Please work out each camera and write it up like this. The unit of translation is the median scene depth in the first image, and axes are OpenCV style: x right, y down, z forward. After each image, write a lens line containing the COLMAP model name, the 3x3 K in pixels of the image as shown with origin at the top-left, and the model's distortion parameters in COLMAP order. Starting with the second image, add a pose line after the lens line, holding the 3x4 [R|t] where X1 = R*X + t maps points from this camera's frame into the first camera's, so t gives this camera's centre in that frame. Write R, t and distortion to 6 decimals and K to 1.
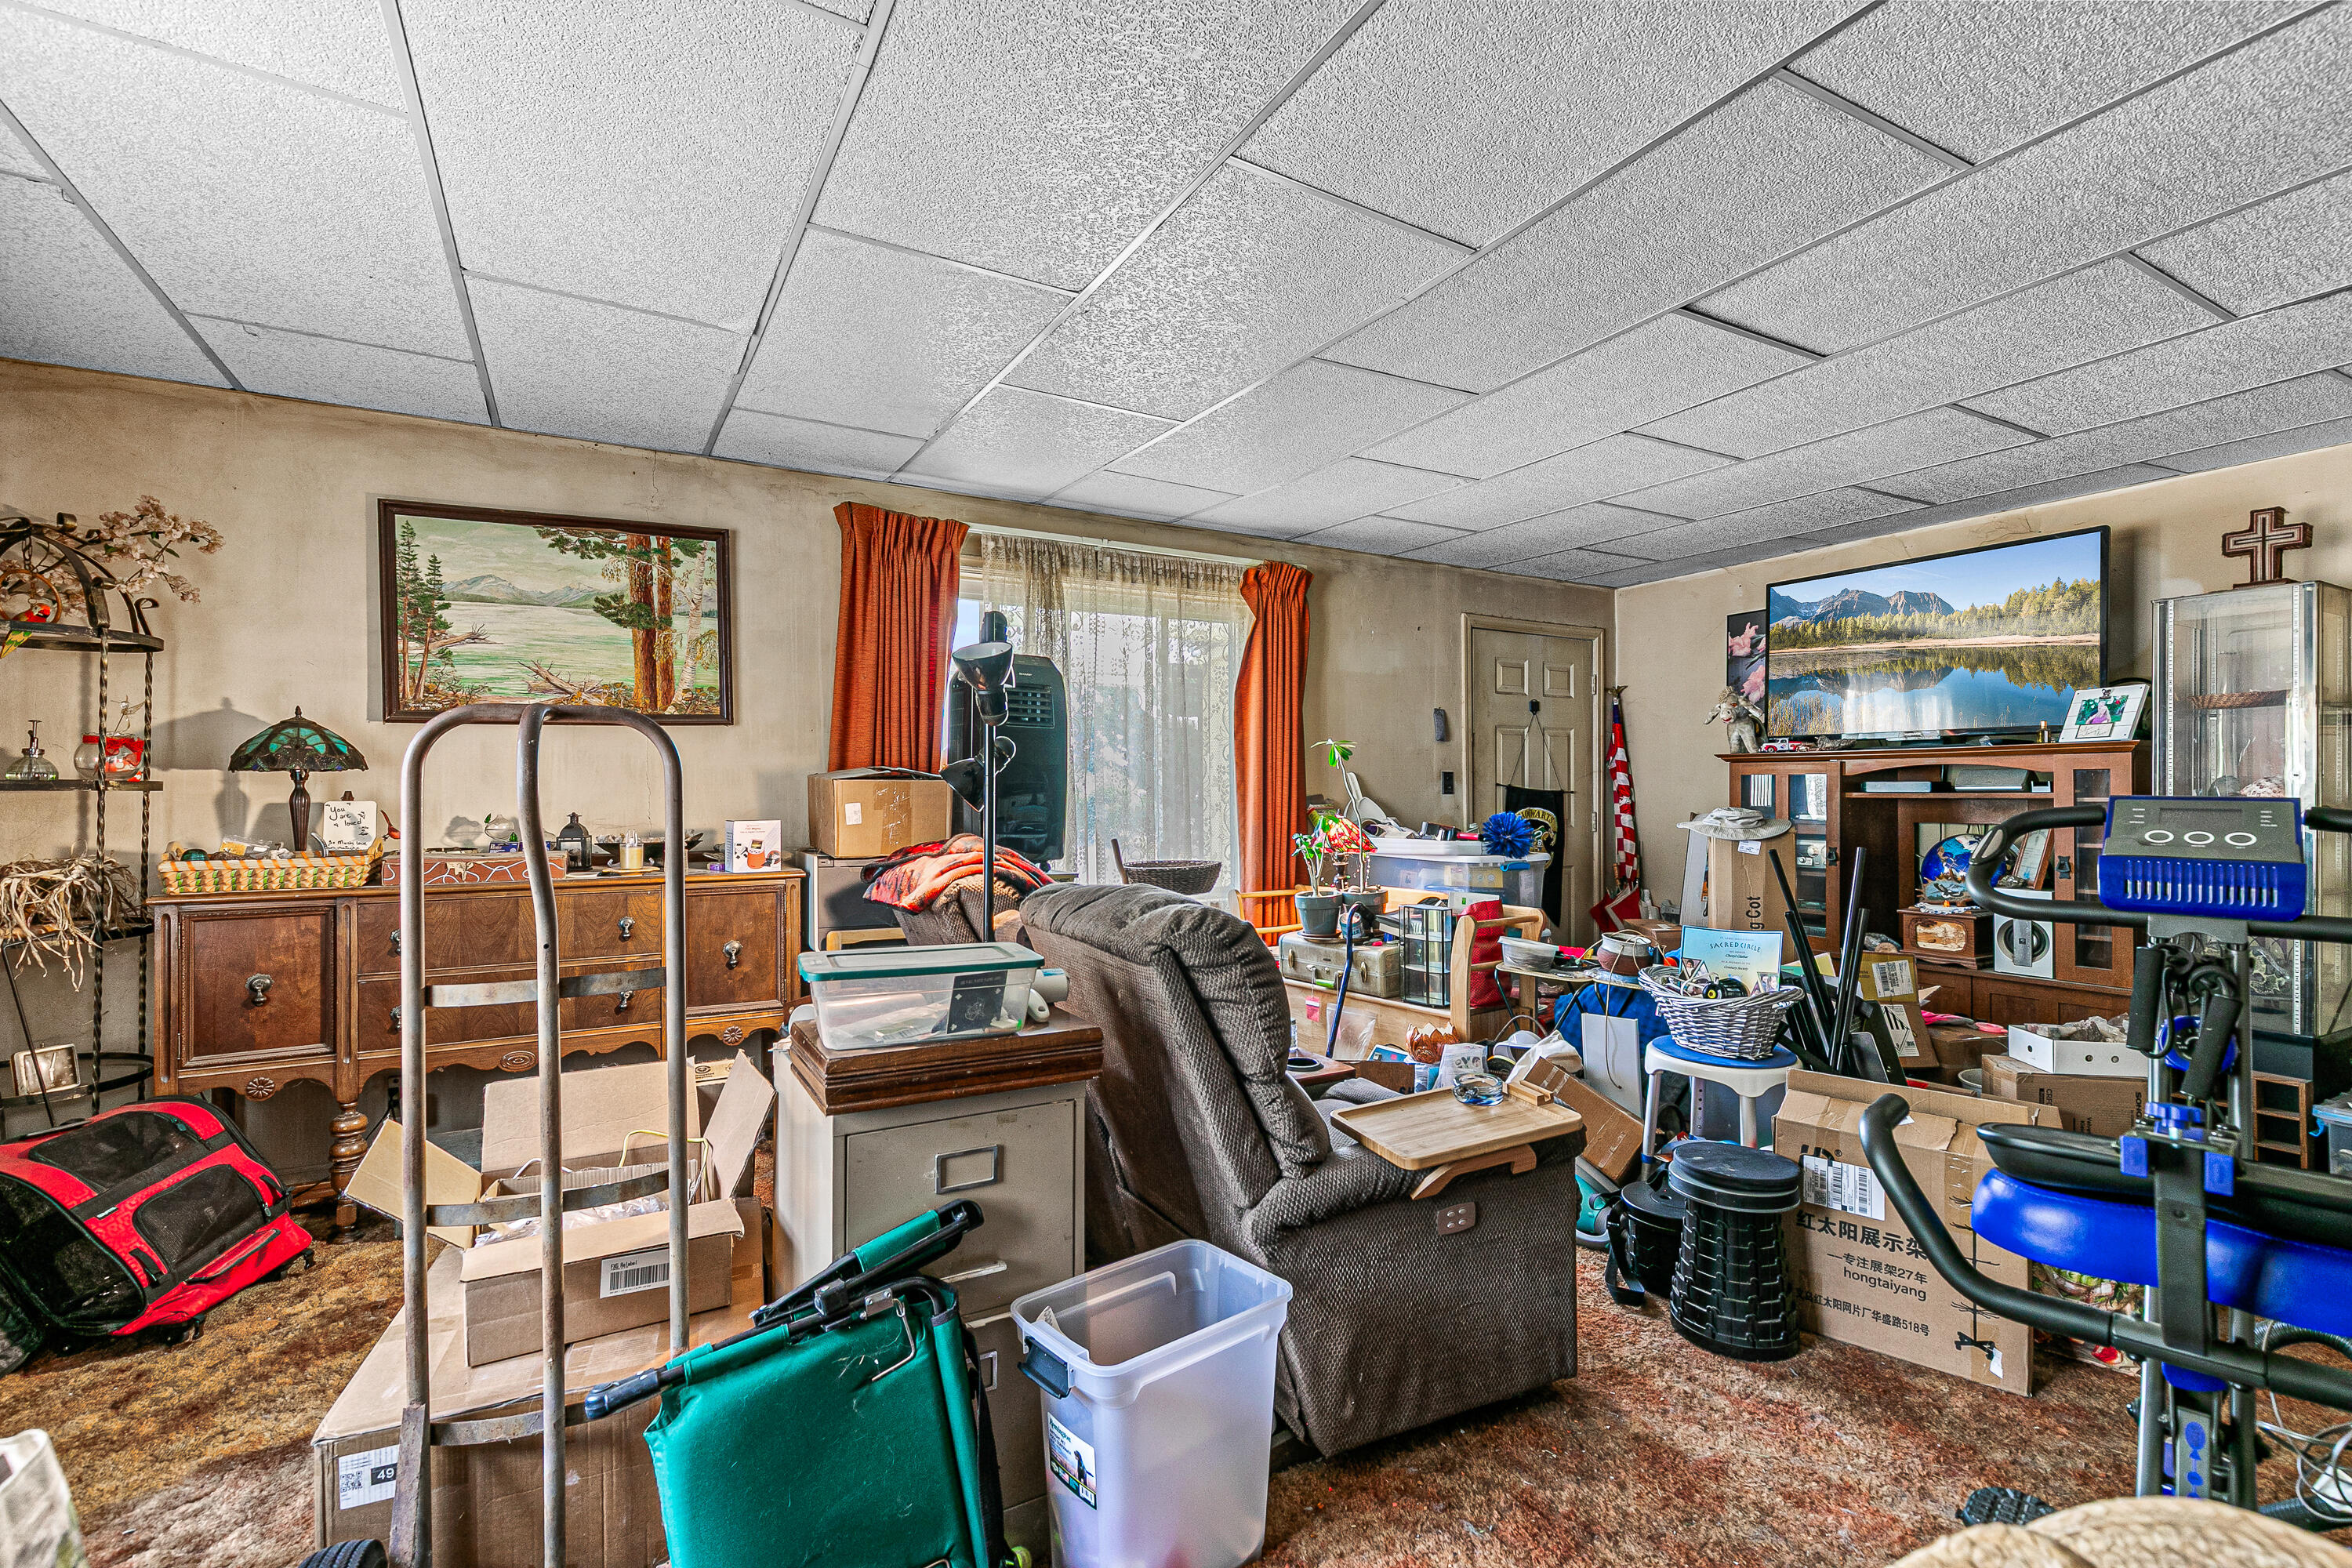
lens RADIAL K [[1042.4, 0, 1176.0], [0, 1042.4, 784.0], [0, 0, 1]] dist [-0.000669, -0.000062]
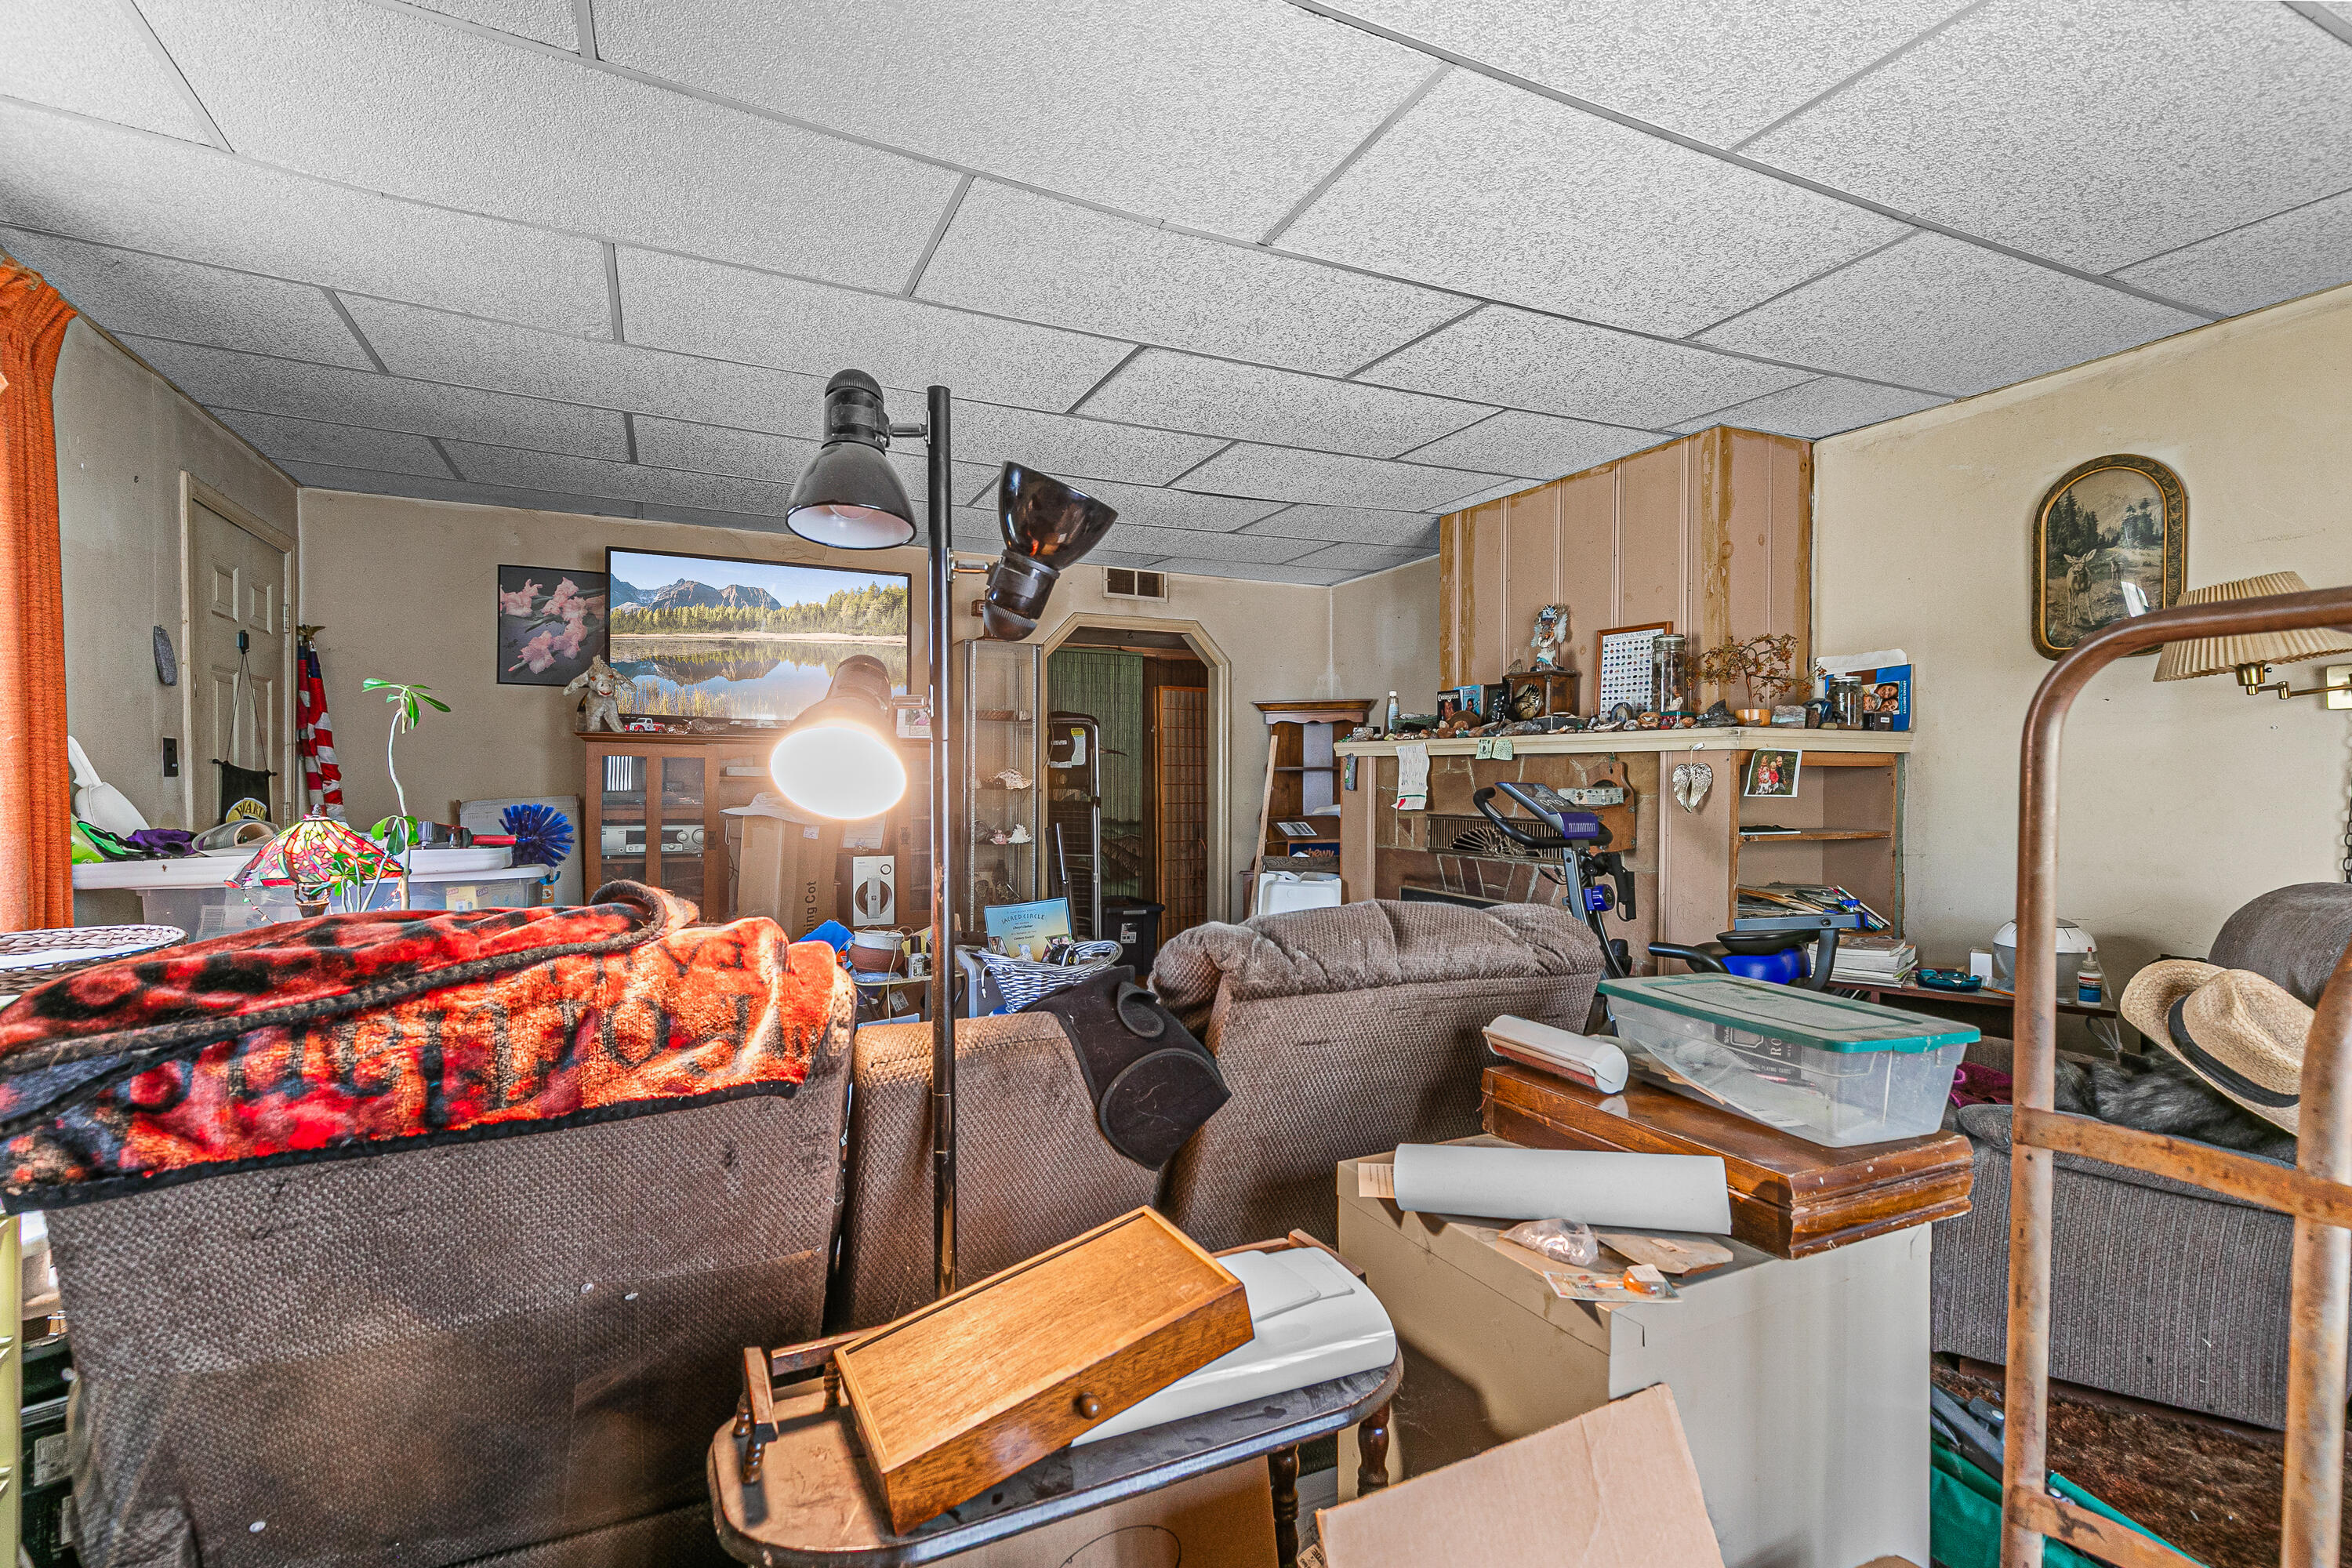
lens RADIAL K [[1082.8, 0, 1176.0], [0, 1082.8, 784.0], [0, 0, 1]] dist [-0.000260, -0.000038]
pose [[0.077527, -0.005365, 0.996976, -0.304622], [-0.013199, 0.999892, 0.006407, 0.002683], [-0.996903, -0.013655, 0.077448, 0.392379]]
